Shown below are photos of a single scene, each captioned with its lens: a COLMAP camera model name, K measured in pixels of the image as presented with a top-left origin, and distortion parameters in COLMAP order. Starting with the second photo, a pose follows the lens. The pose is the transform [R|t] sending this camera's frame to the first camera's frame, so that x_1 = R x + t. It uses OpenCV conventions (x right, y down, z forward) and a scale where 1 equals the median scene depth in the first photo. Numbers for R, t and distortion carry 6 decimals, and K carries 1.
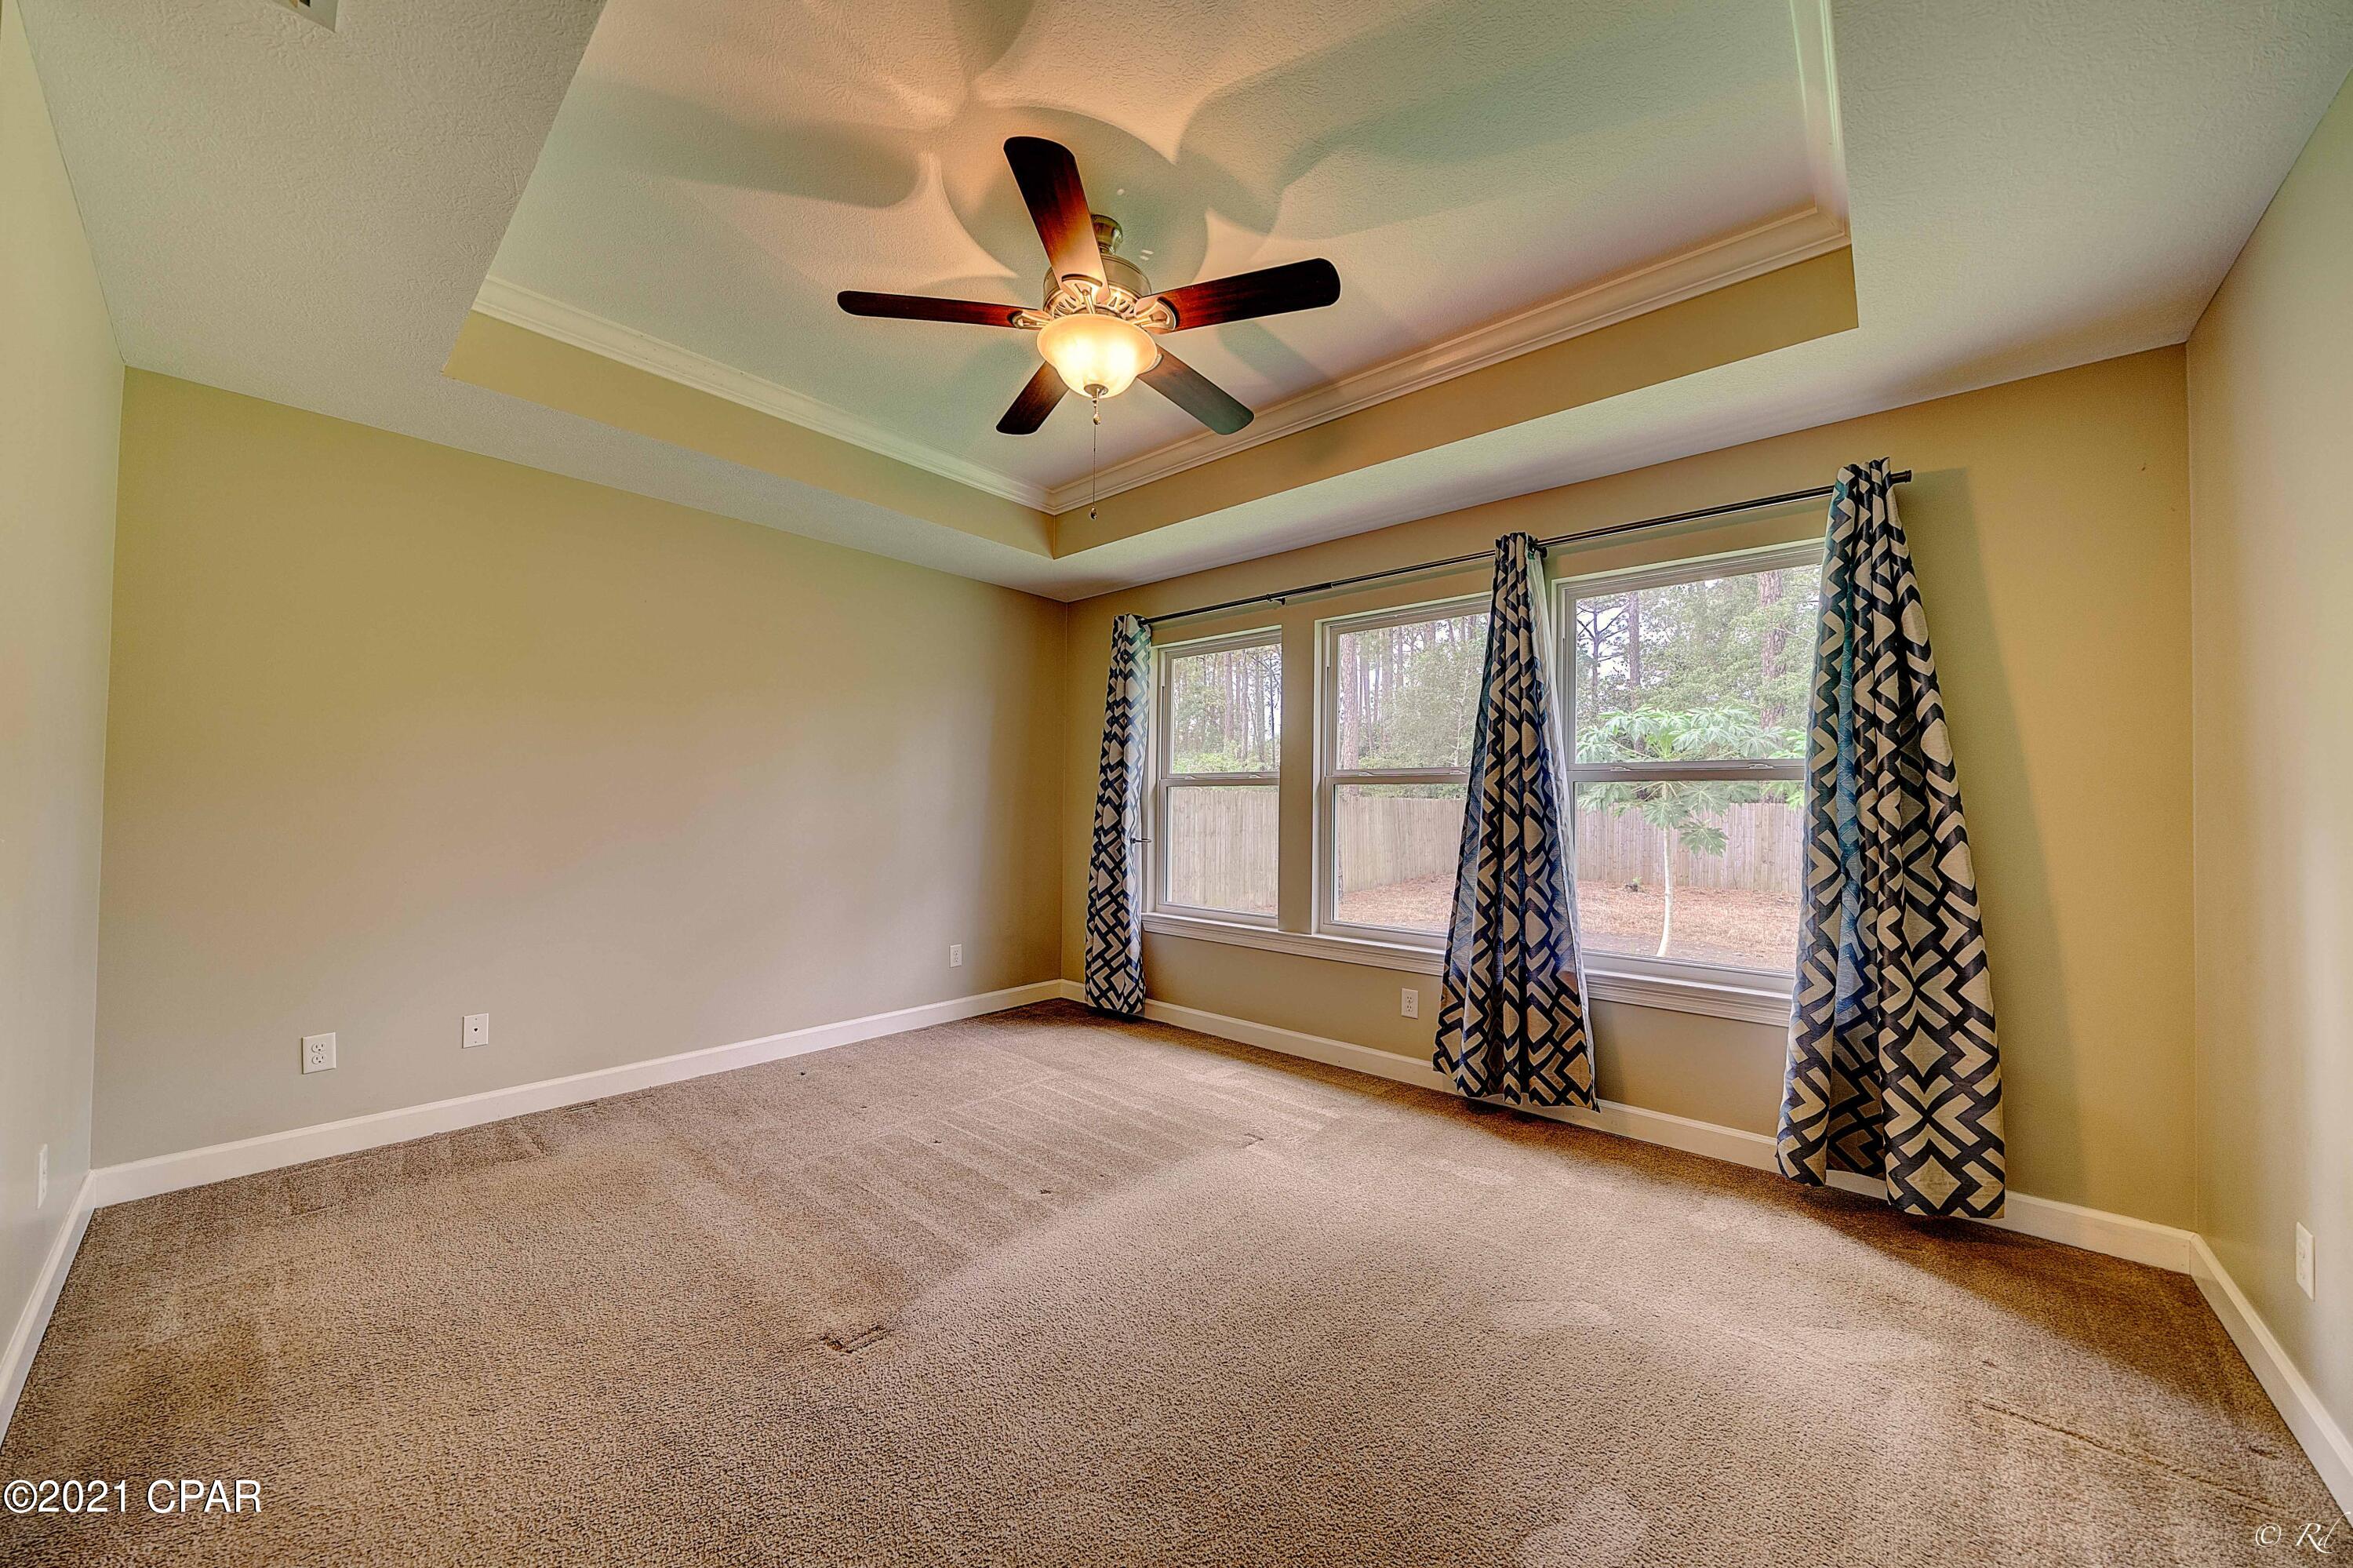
lens RADIAL K [[801.6, 0, 1175.6], [0, 801.6, 790.1], [0, 0, 1]] dist [-0.005734, 0.000125]
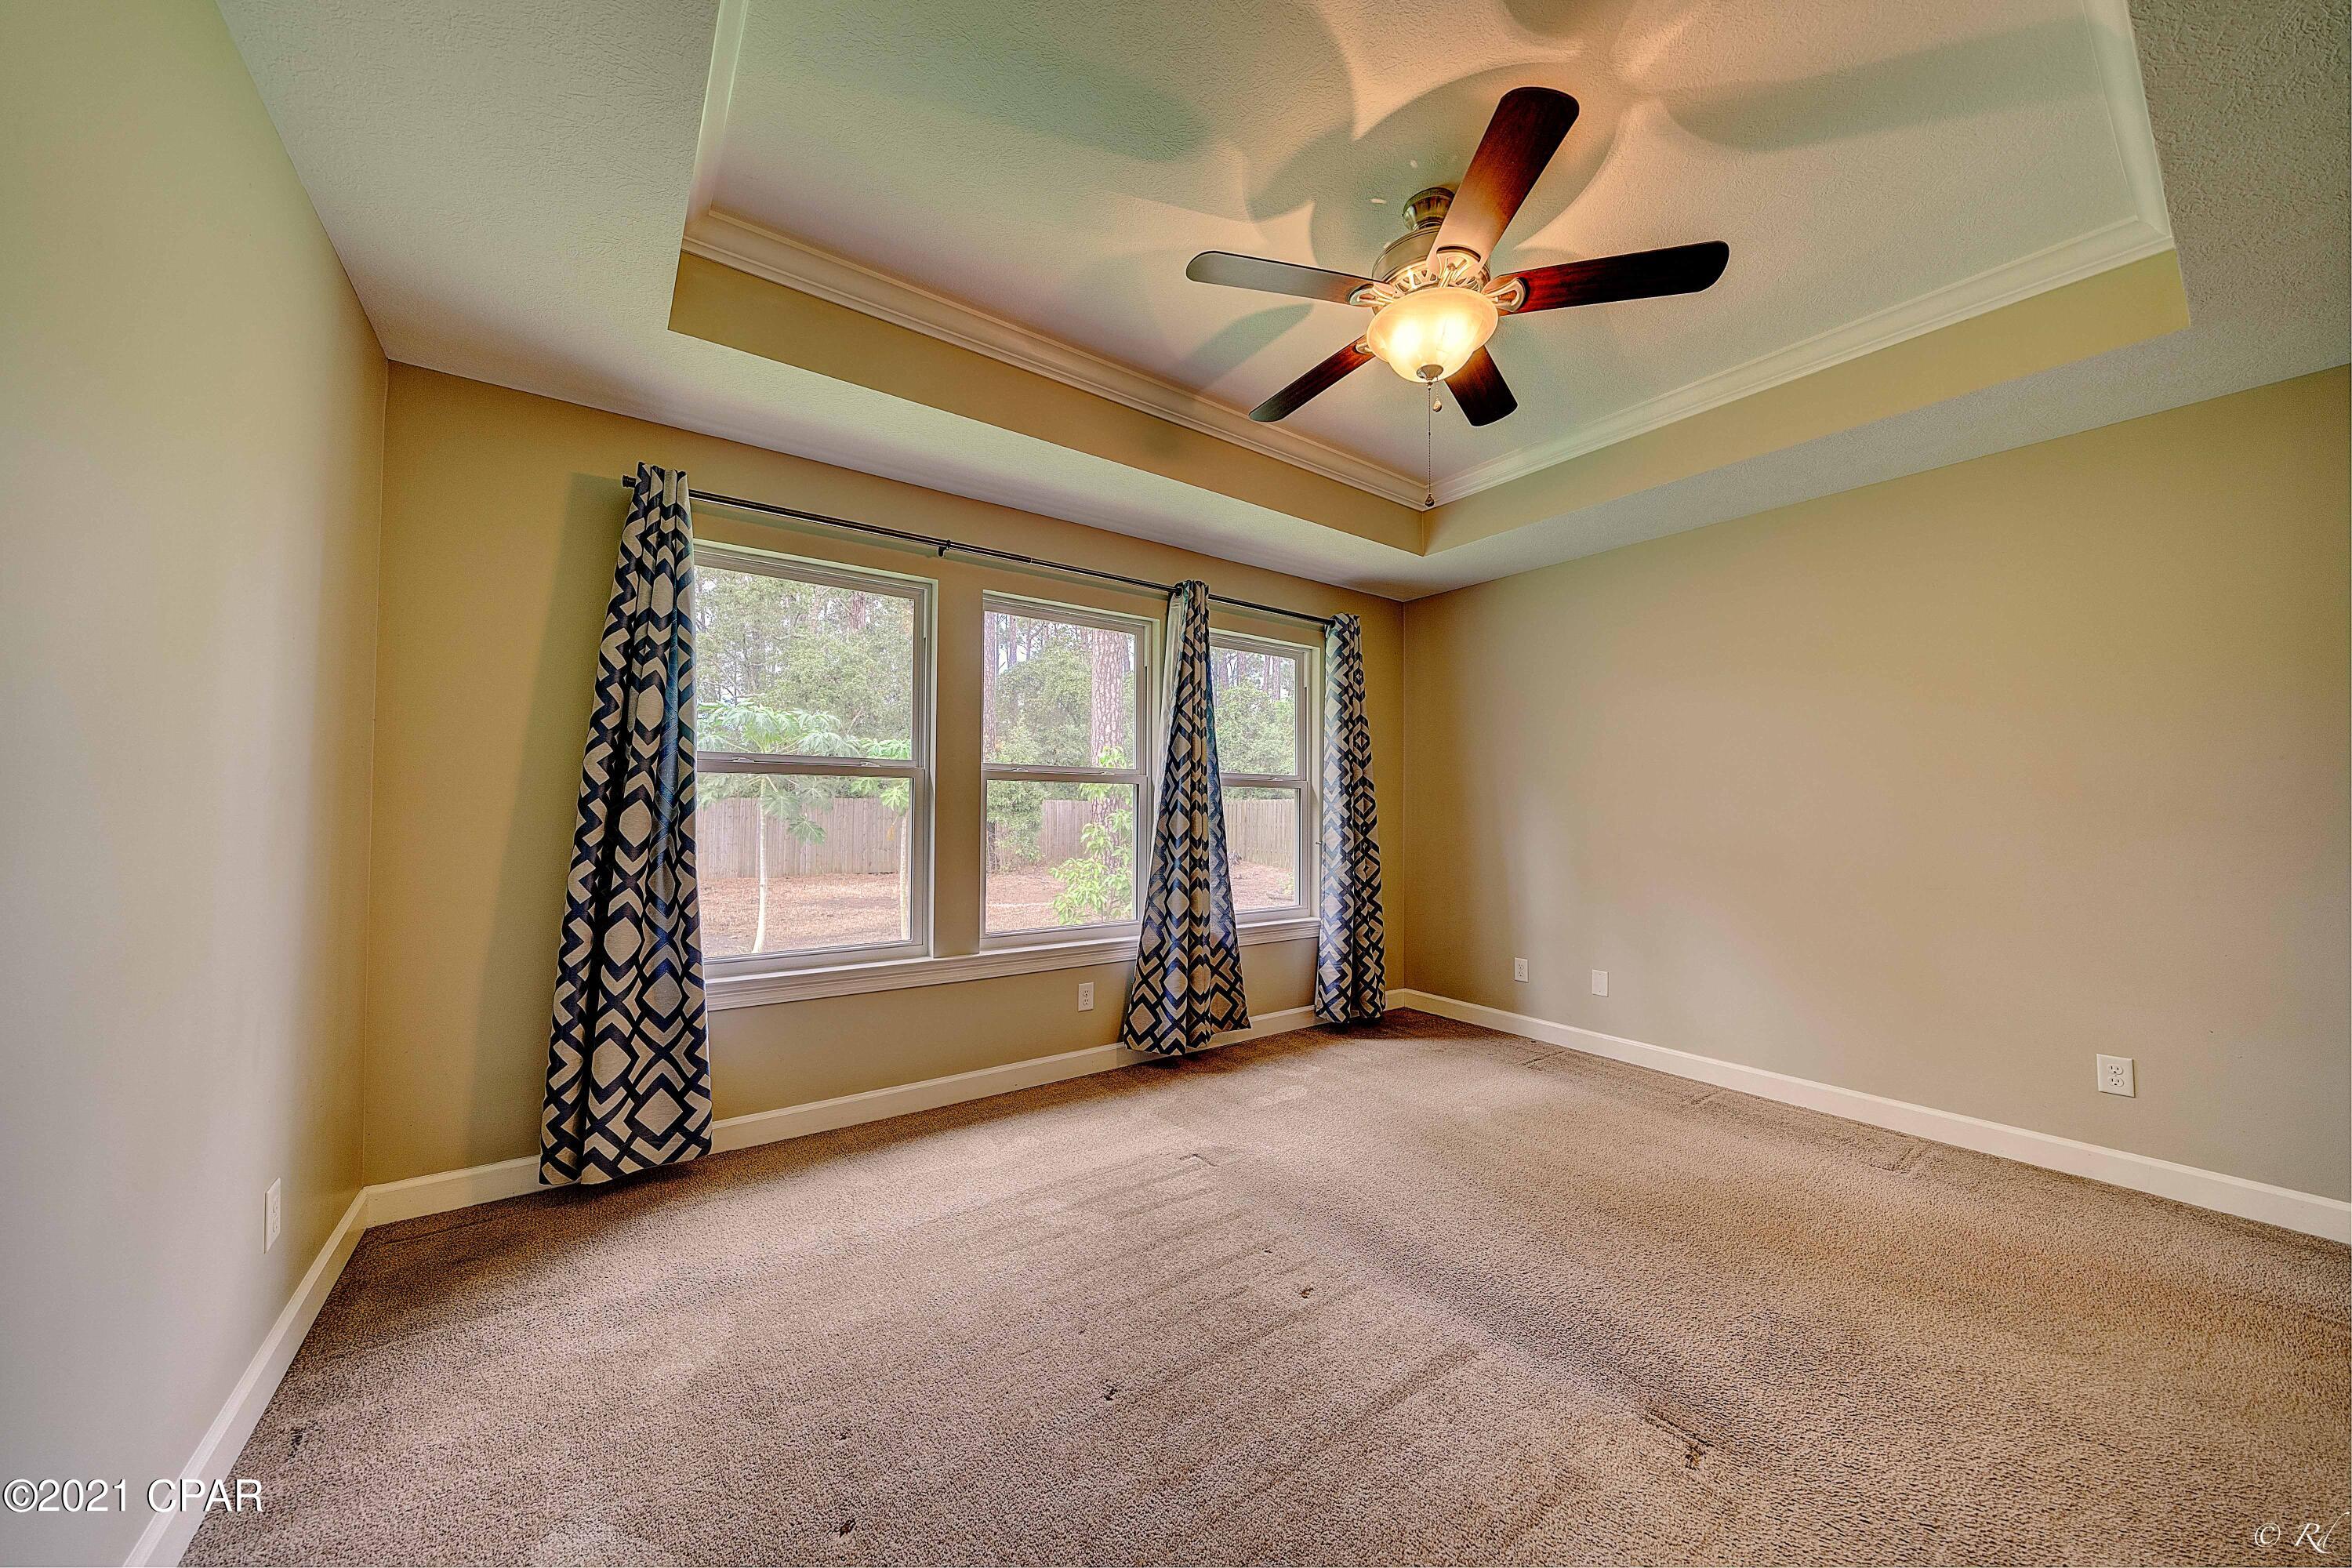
lens RADIAL K [[823.4, 0, 1174.7], [0, 823.4, 789.2], [0, 0, 1]] dist [-0.006887, 0.000284]
pose [[0.221952, 0.015064, 0.974941, -0.678640], [-0.022683, 0.999690, -0.010282, 0.008592], [-0.974794, -0.019833, 0.222225, 0.632749]]
